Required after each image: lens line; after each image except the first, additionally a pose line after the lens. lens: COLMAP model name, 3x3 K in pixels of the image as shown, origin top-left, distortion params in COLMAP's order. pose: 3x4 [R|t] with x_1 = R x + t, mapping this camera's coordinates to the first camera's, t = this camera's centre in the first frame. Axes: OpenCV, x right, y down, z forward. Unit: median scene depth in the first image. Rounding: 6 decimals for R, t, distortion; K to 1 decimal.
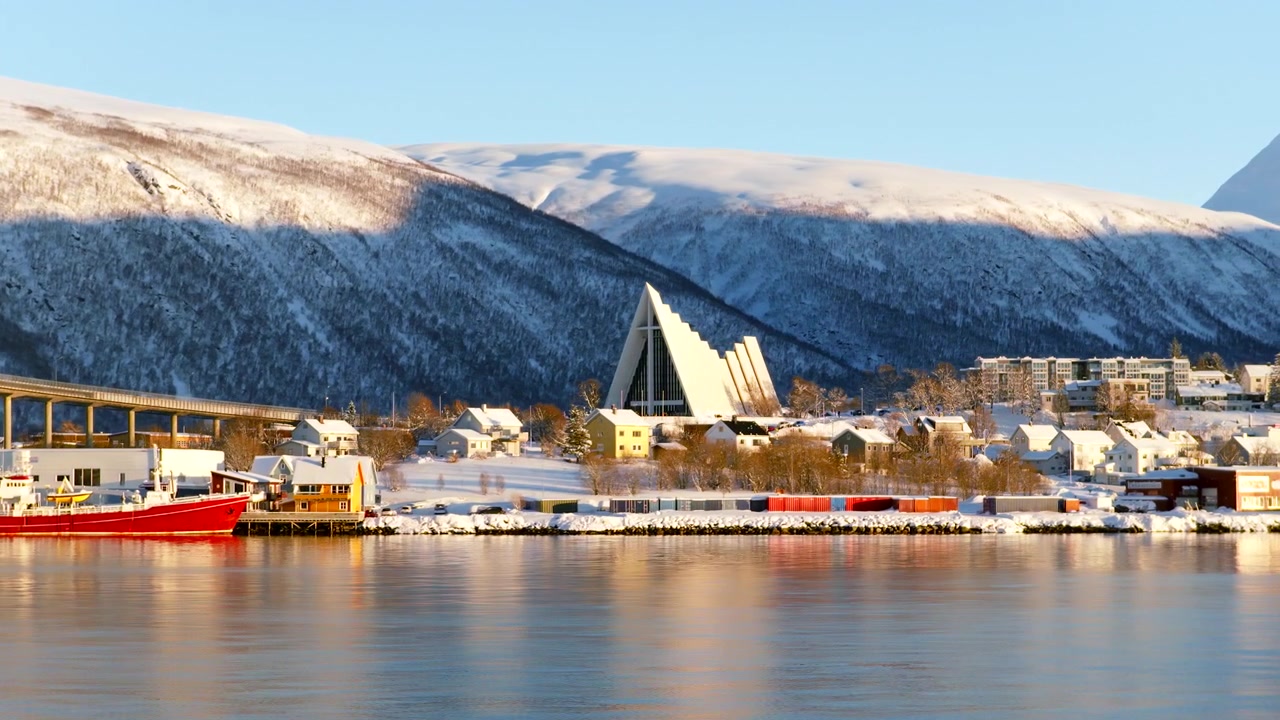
lens RADIAL K [[2910.0, 0, 638.4], [0, 2910.0, 357.5], [0, 0, 1]] dist [-0.183907, 0.000000]
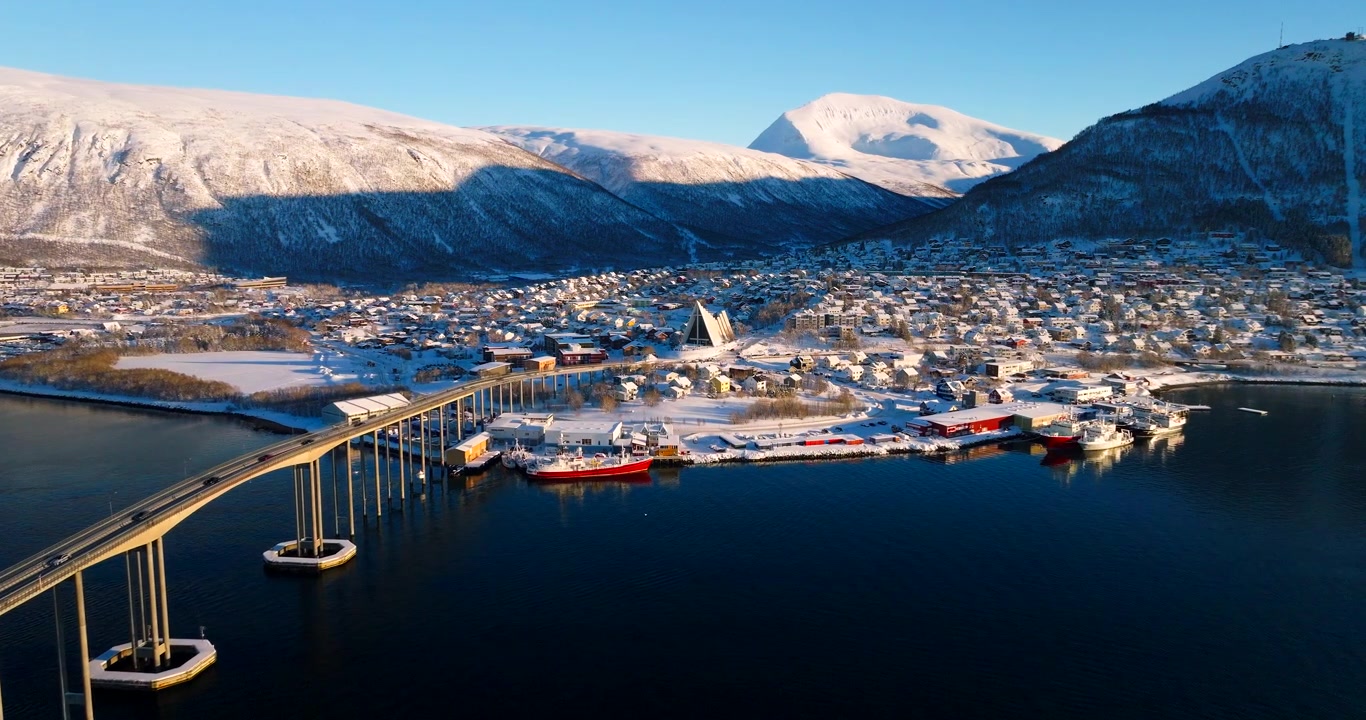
lens RADIAL K [[973.1, 0, 677.9], [0, 973.1, 365.9], [0, 0, 1]] dist [0.022550, 0.006817]
pose [[0.991129, -0.017474, 0.131749, -0.042095], [-0.008223, 0.981358, 0.192014, -0.042566], [-0.132648, -0.191394, 0.972509, 0.003234]]
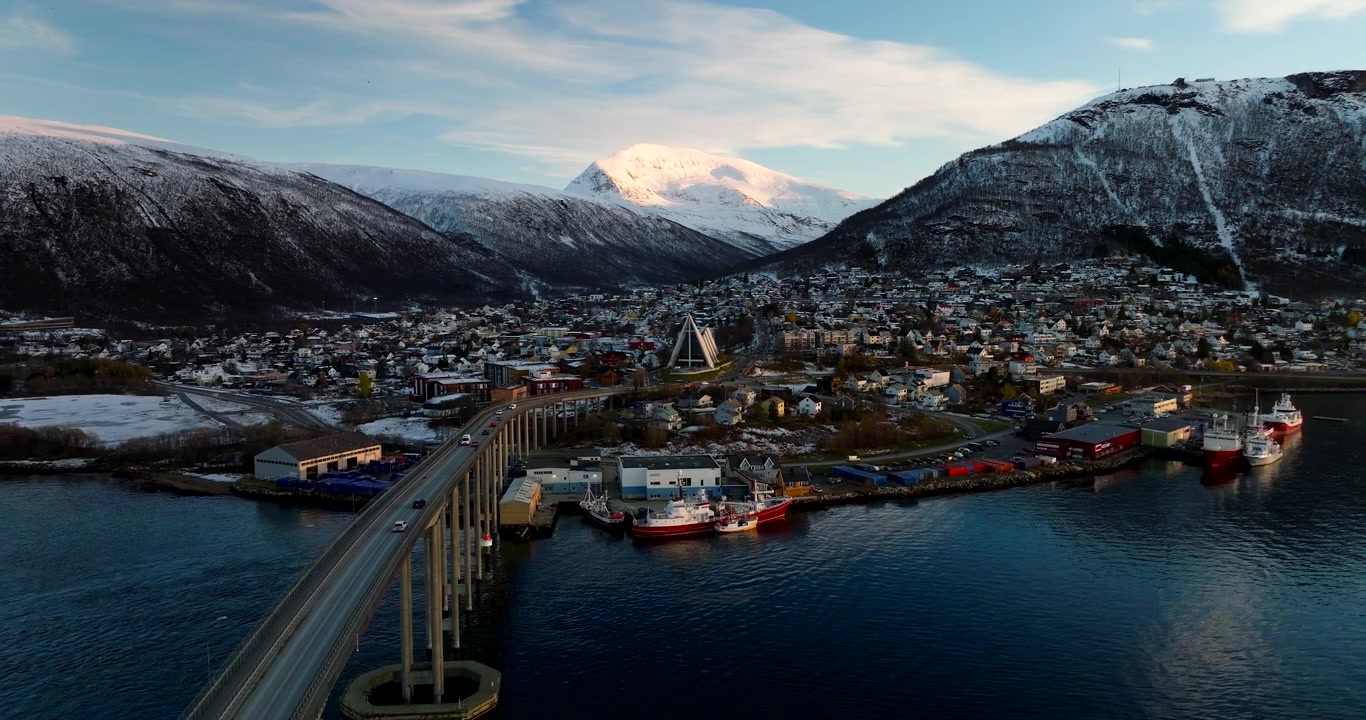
lens RADIAL K [[970.2, 0, 680.2], [0, 970.2, 376.5], [0, 0, 1]] dist [0.001787, 0.022847]
pose [[0.940879, -0.035484, 0.336878, -0.079736], [-0.015179, 0.989083, 0.146576, -0.026054], [-0.338402, -0.143024, 0.930069, 0.063148]]
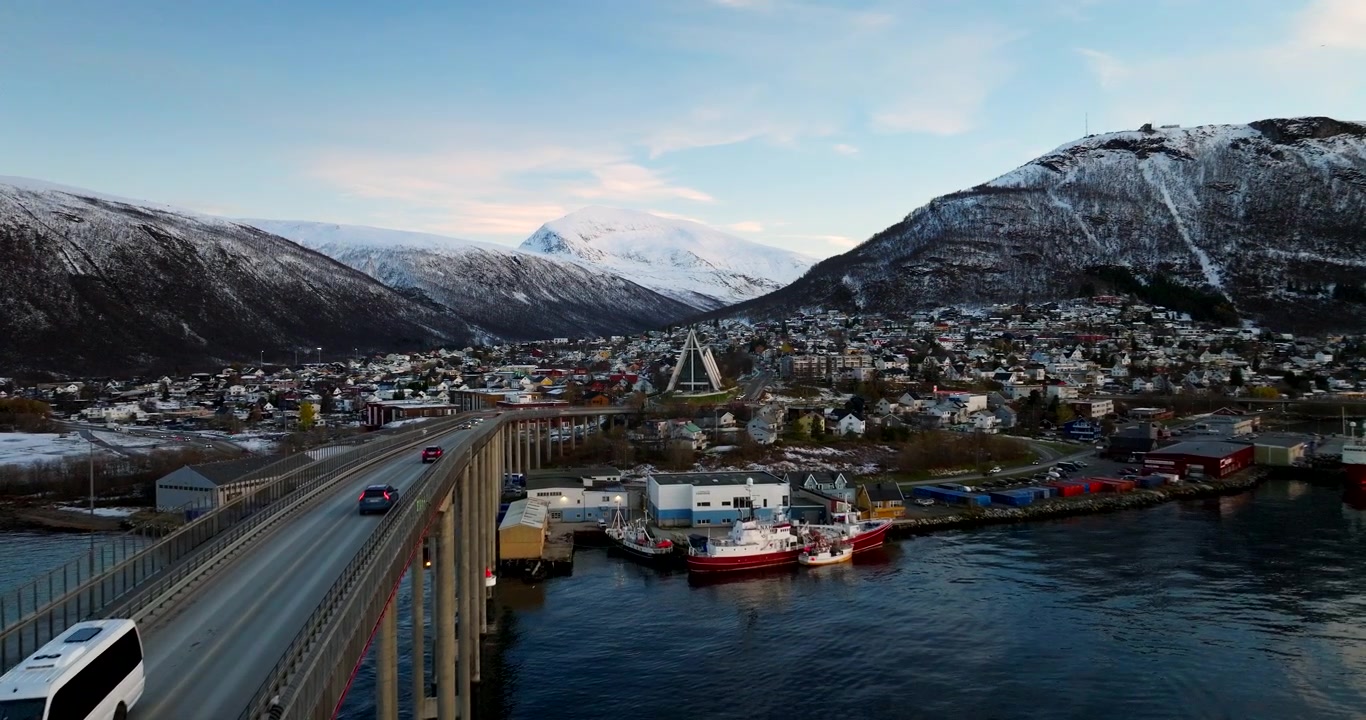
lens RADIAL K [[970.2, 0, 681.0], [0, 970.2, 371.4], [0, 0, 1]] dist [0.001787, 0.022847]
pose [[0.921013, -0.016170, 0.389195, -0.079215], [-0.013583, 0.997197, 0.073573, -0.012946], [-0.389294, -0.073048, 0.918212, 0.096350]]
